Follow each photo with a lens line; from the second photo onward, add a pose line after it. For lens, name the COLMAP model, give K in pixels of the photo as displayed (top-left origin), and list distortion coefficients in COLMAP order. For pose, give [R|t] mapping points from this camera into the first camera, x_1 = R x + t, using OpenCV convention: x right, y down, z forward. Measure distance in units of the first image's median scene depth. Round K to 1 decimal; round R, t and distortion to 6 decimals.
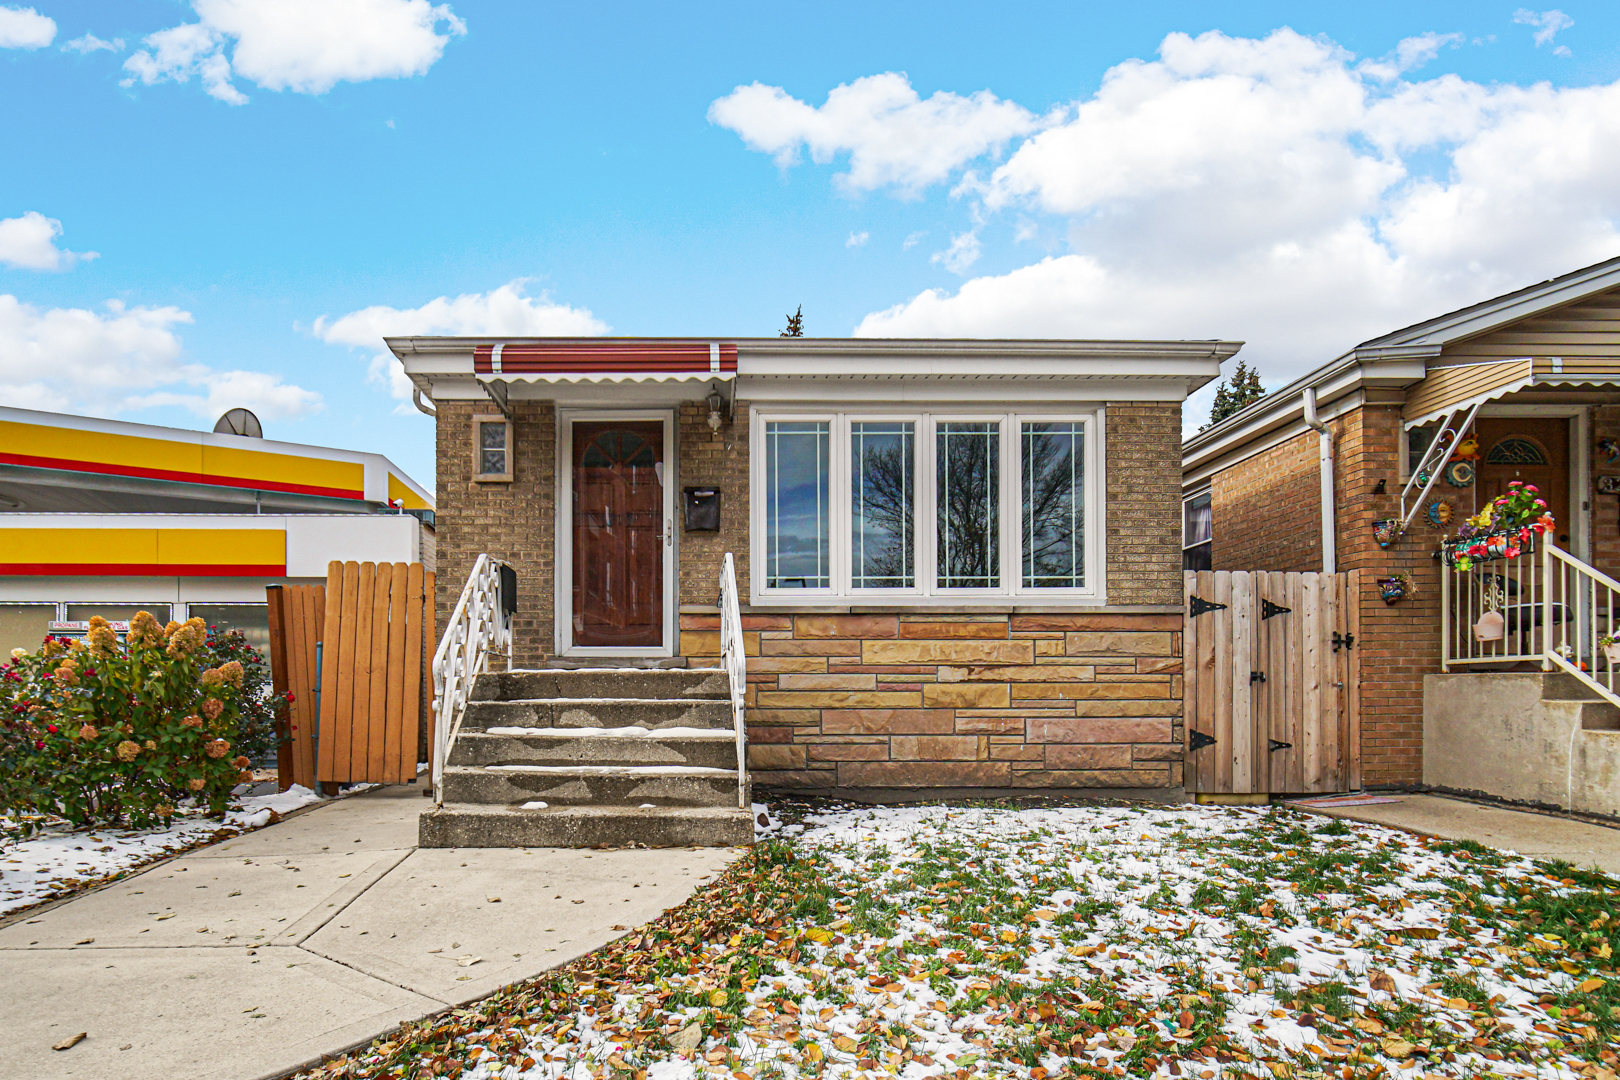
lens RADIAL K [[639.7, 0, 810.1], [0, 639.7, 568.6], [0, 0, 1]] dist [-0.000425, 0.000117]
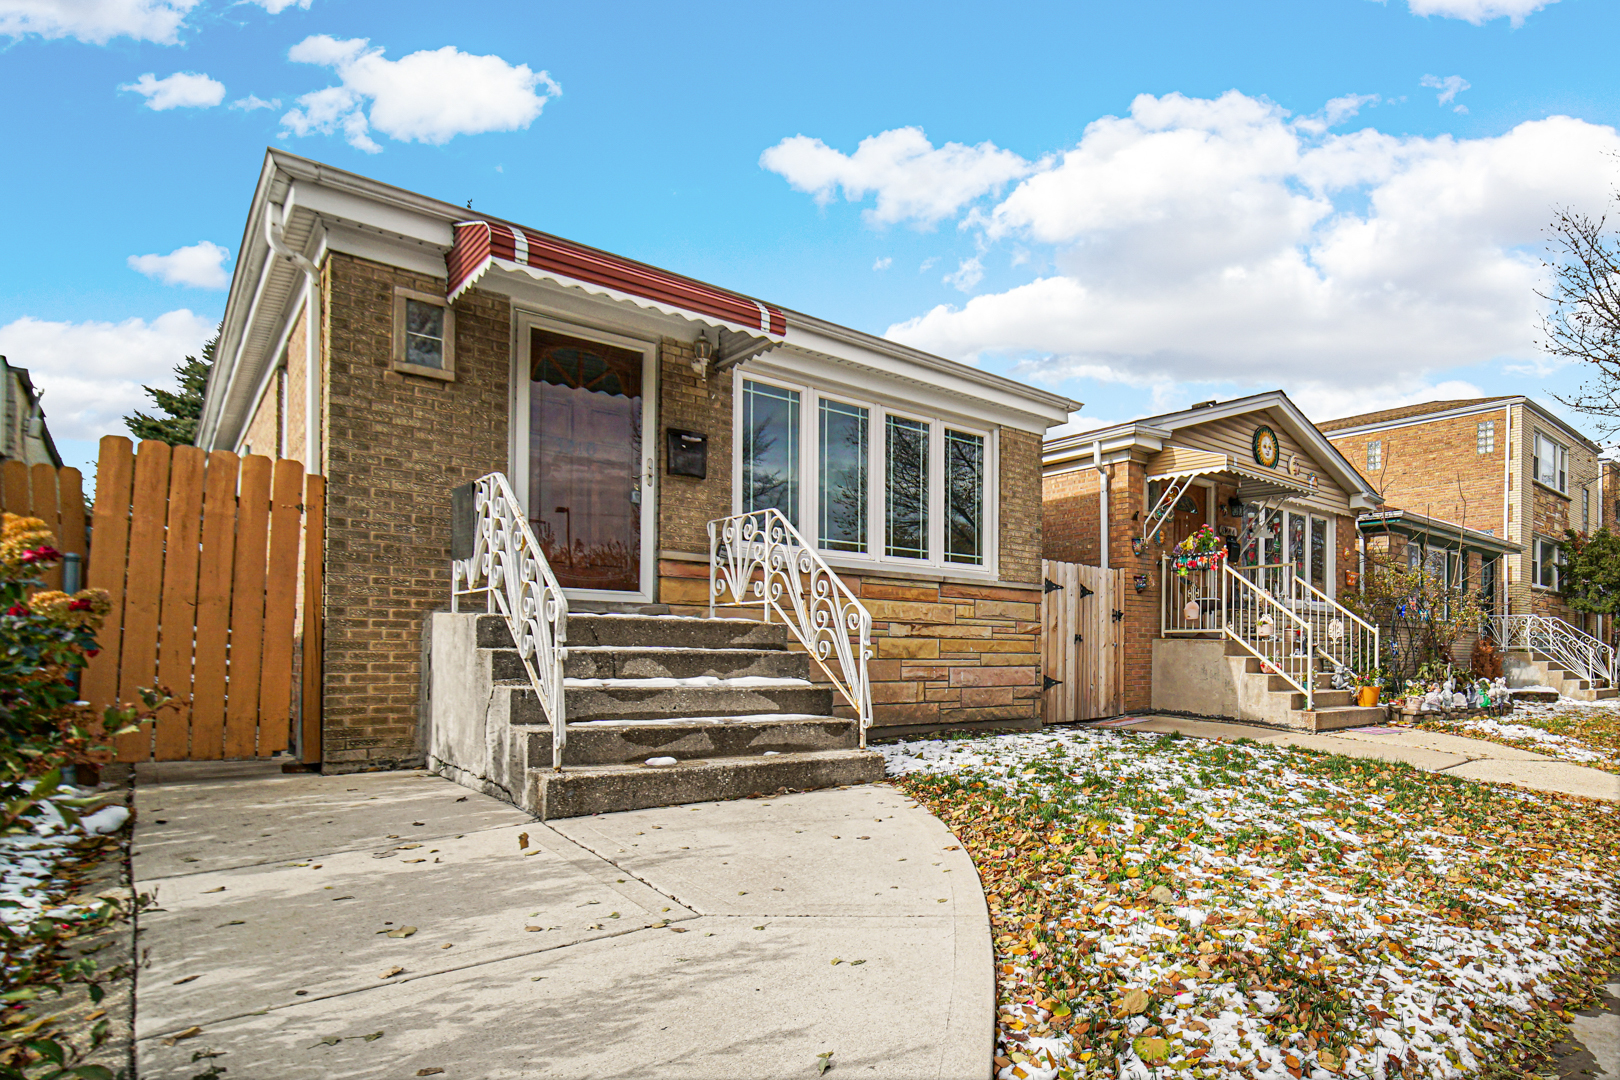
lens RADIAL K [[643.1, 0, 798.2], [0, 643.1, 507.9], [0, 0, 1]] dist [-0.000377, 0.000703]
pose [[0.859510, 0.121277, 0.496522, -0.582126], [-0.114773, 0.992429, -0.043725, 0.014589], [-0.498065, -0.019405, 0.866922, 0.066644]]
